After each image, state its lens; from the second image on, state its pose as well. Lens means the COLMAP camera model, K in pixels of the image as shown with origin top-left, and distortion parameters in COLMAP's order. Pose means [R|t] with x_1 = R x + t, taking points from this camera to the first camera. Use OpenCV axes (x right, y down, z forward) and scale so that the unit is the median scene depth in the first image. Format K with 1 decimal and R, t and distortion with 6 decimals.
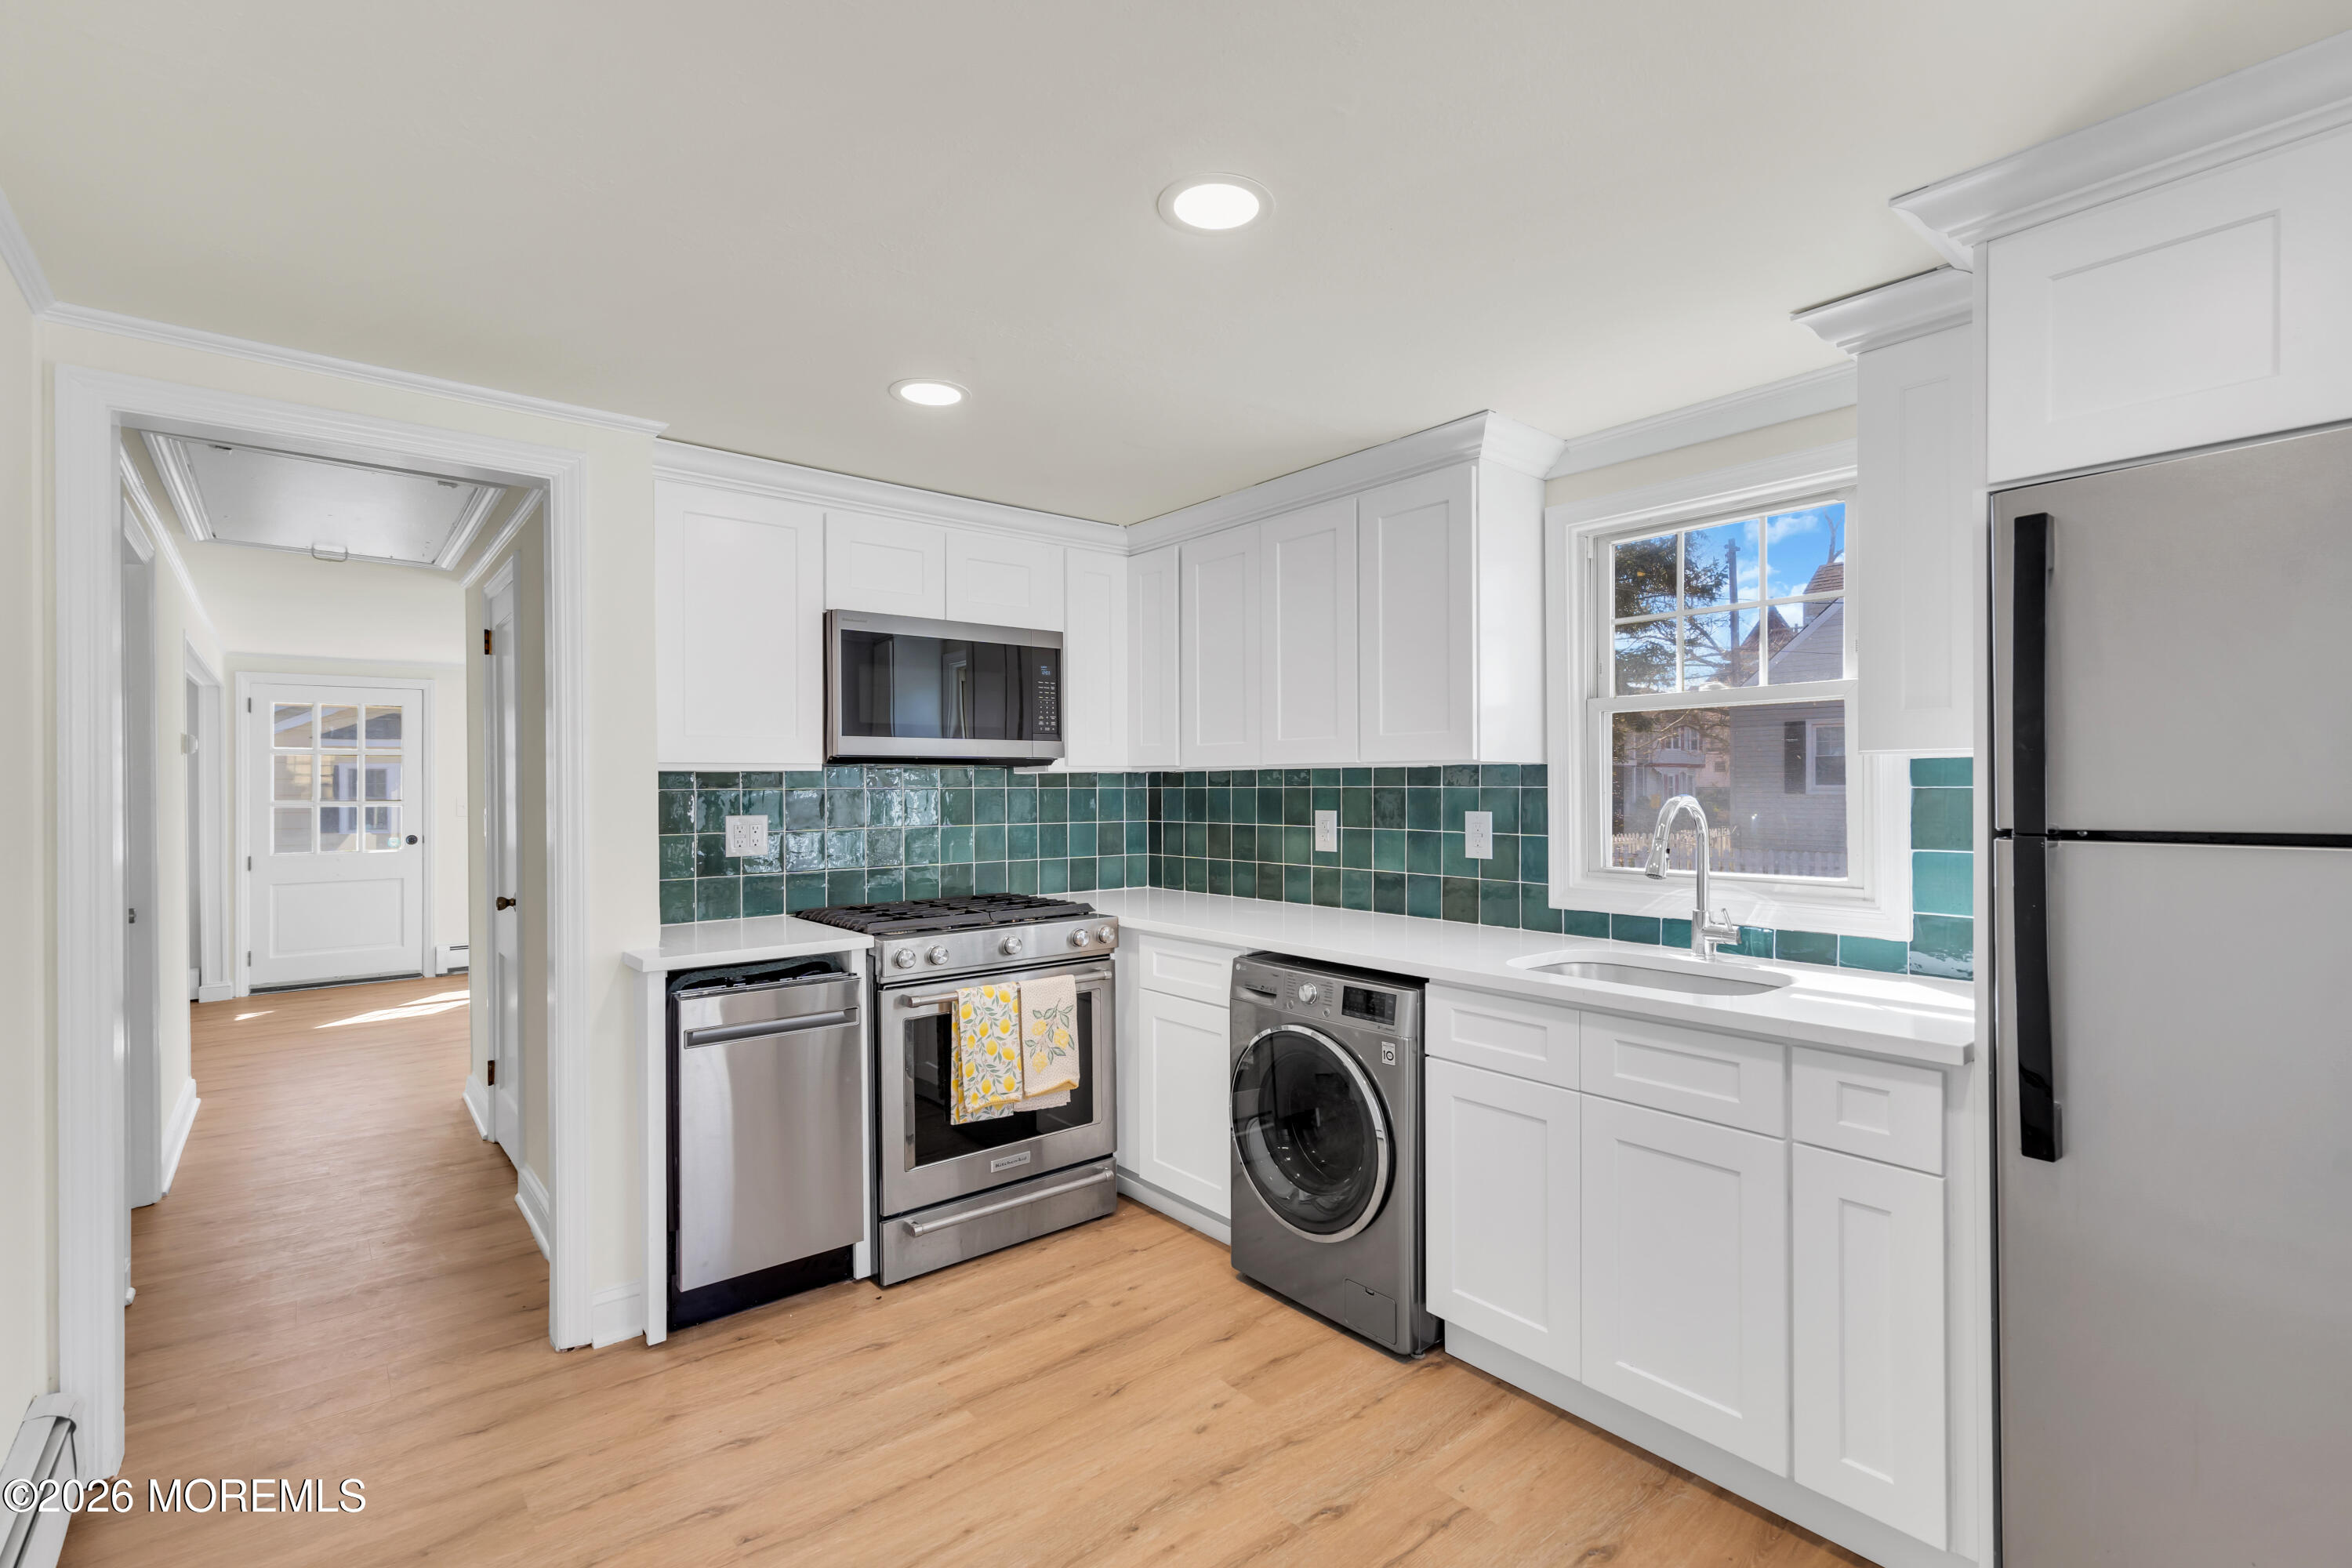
lens RADIAL K [[1067.9, 0, 1187.5], [0, 1067.9, 780.4], [0, 0, 1]] dist [-0.001303, 0.003727]
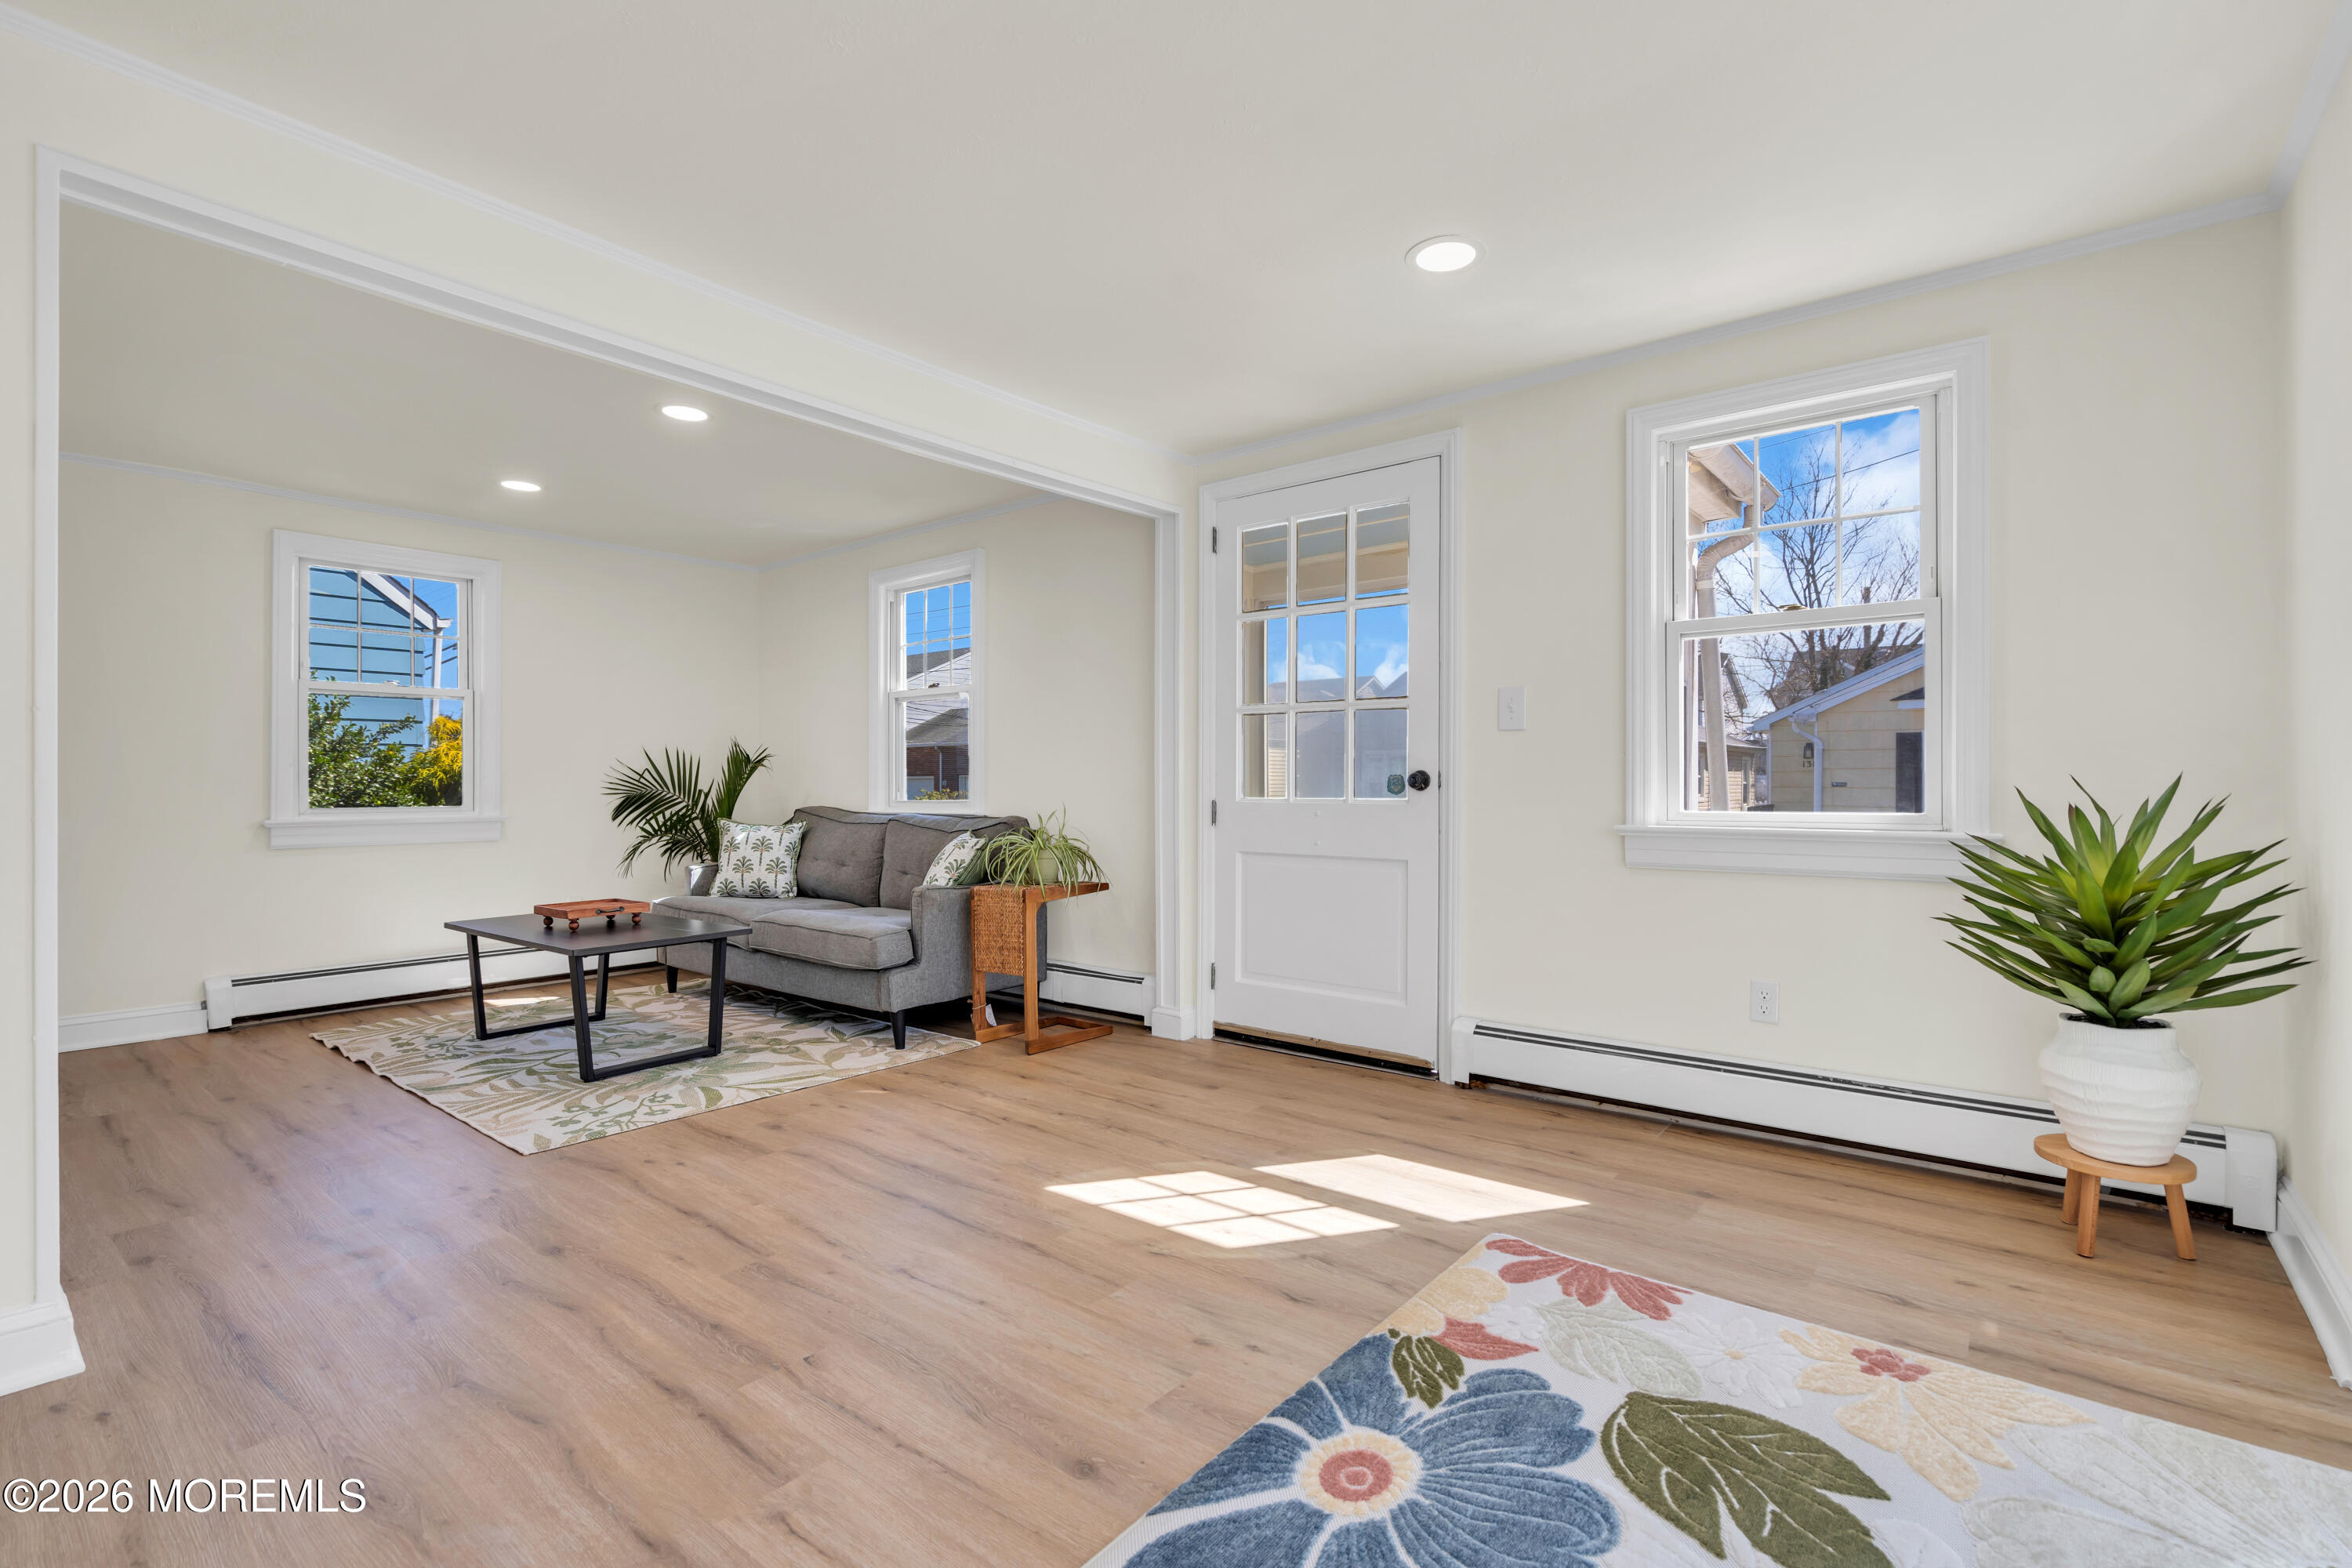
lens RADIAL K [[1067.9, 0, 1181.0], [0, 1067.9, 785.5], [0, 0, 1]] dist [-0.001303, 0.003727]
pose [[0.195851, 0.011462, -0.980567, -0.746857], [0.001555, 0.999927, 0.011999, 0.134748], [0.980632, -0.003875, 0.195819, 2.101464]]
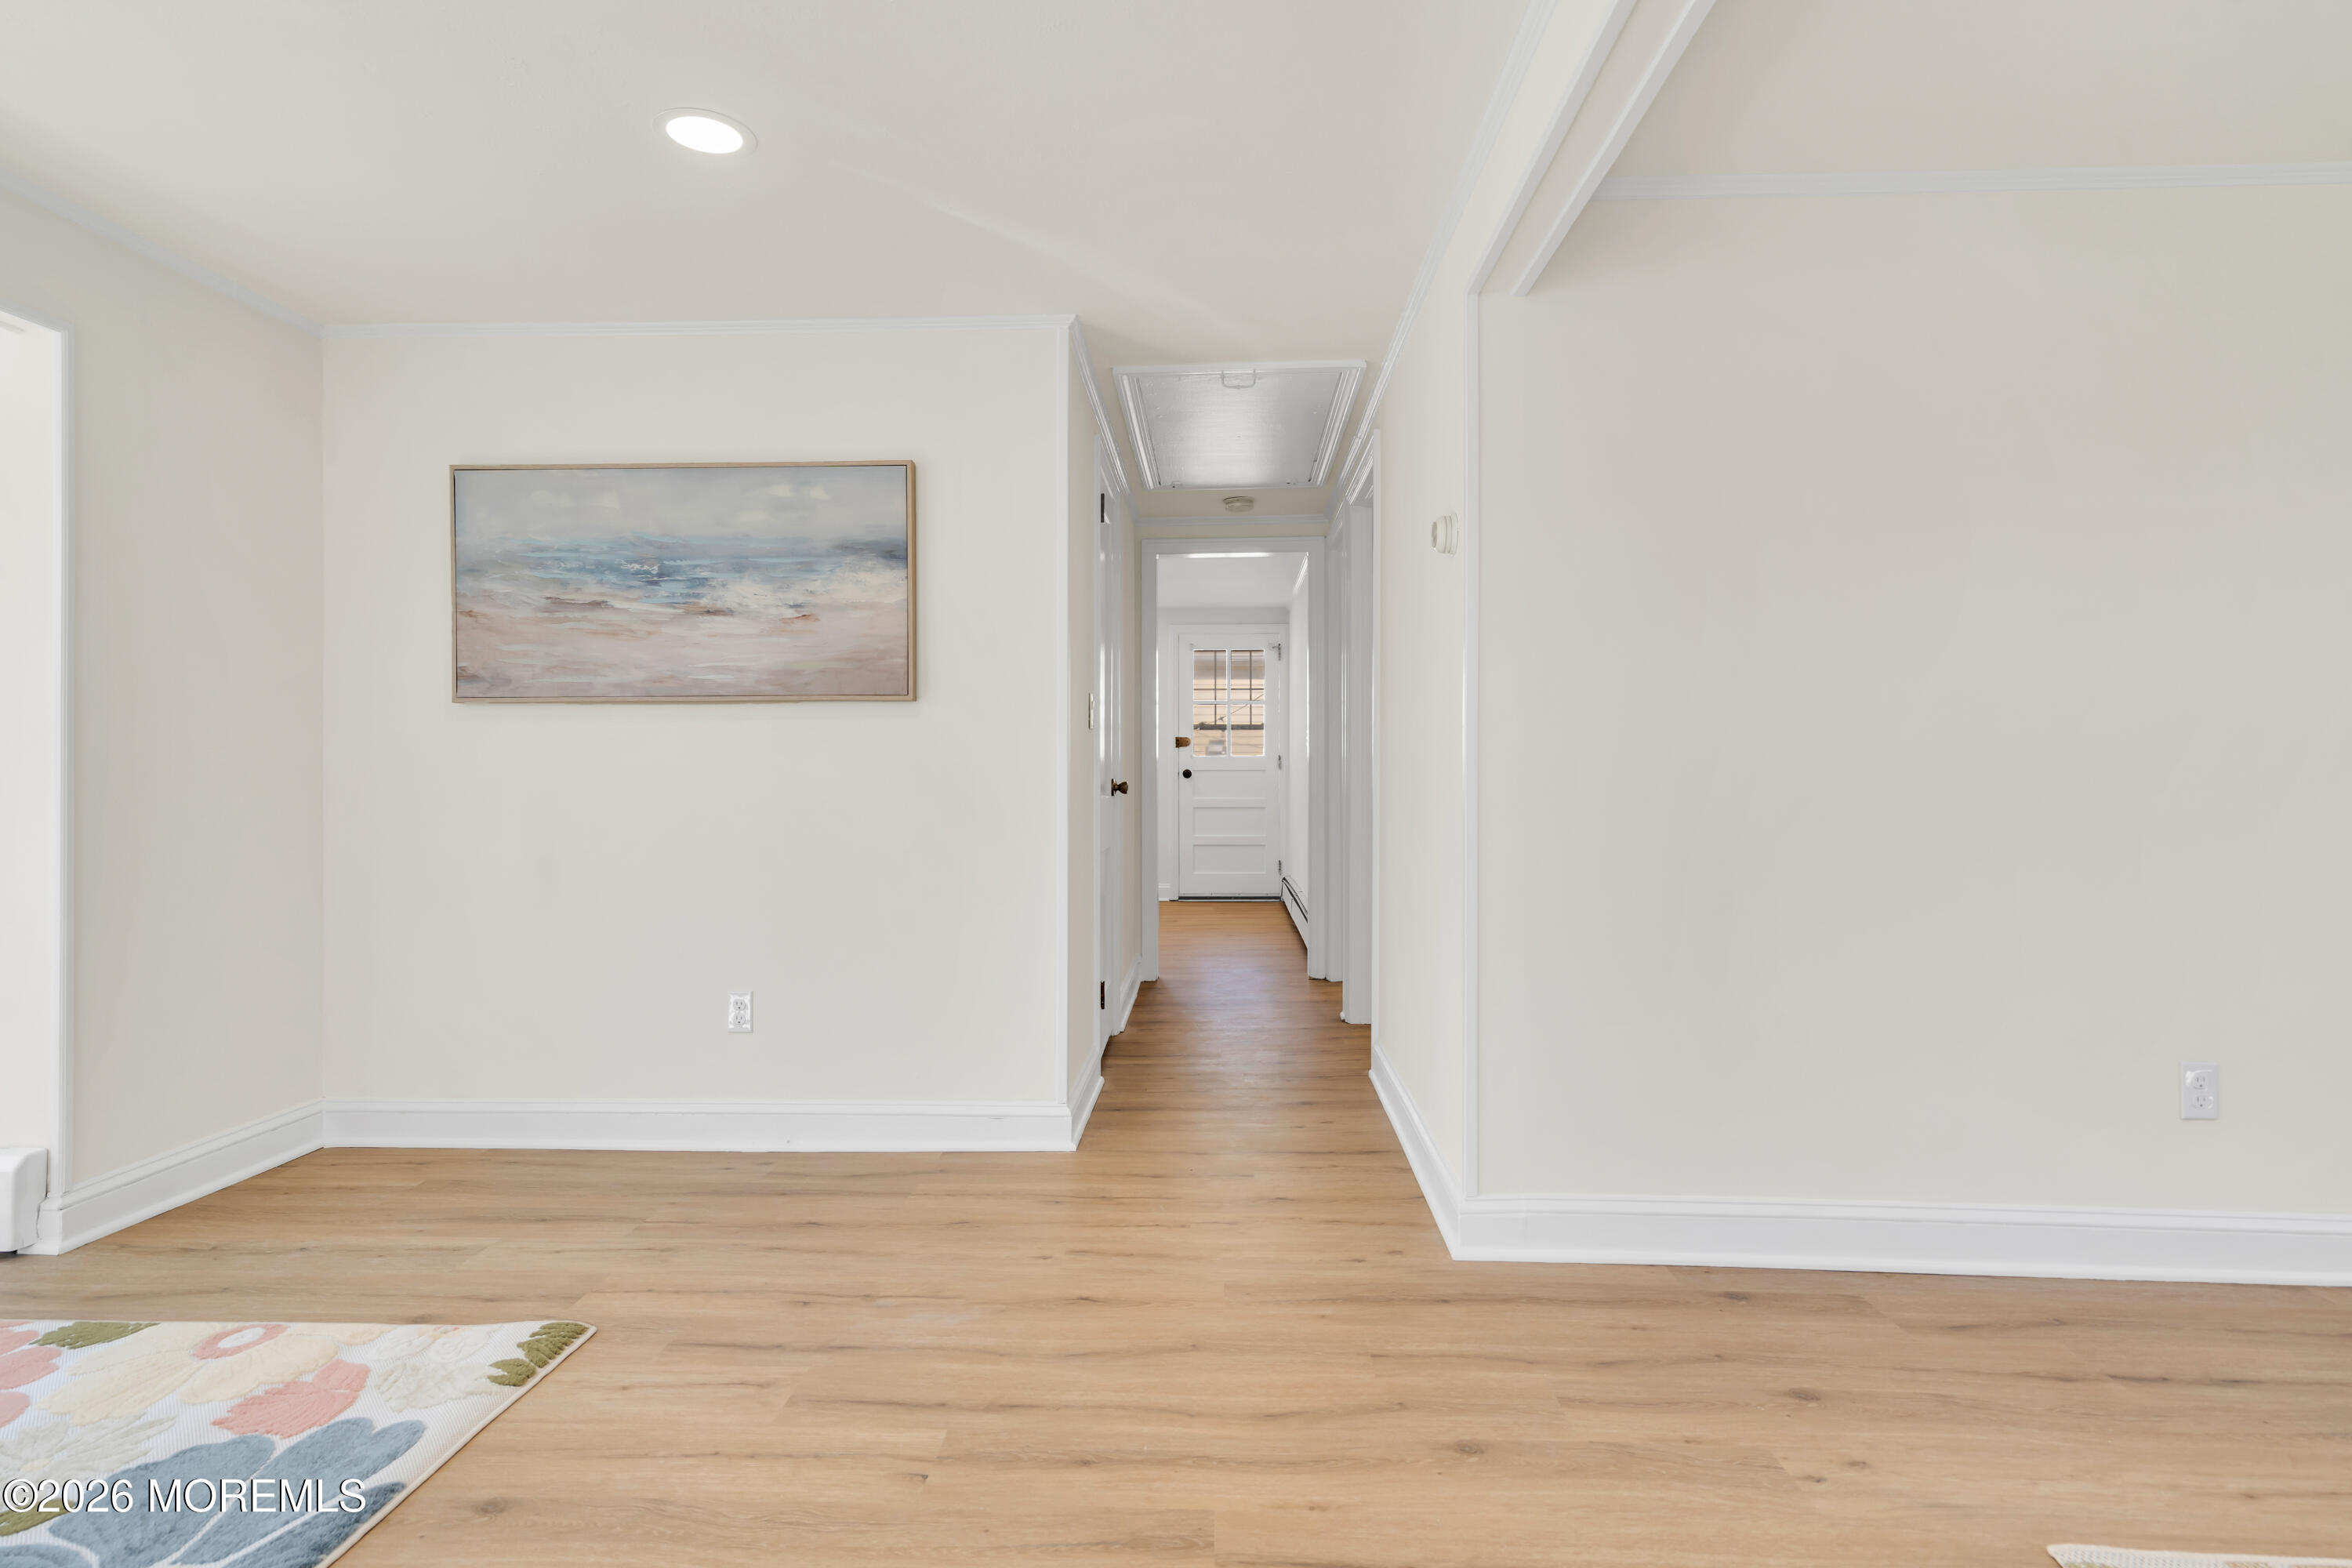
lens RADIAL K [[1187.2, 0, 1180.7], [0, 1187.2, 764.5], [0, 0, 1]] dist [0.012448, 0.001315]
pose [[-0.745155, 0.015238, 0.666717, -1.899851], [0.006812, 0.999861, -0.015238, 0.136998], [-0.666857, -0.006813, -0.745155, 2.365922]]
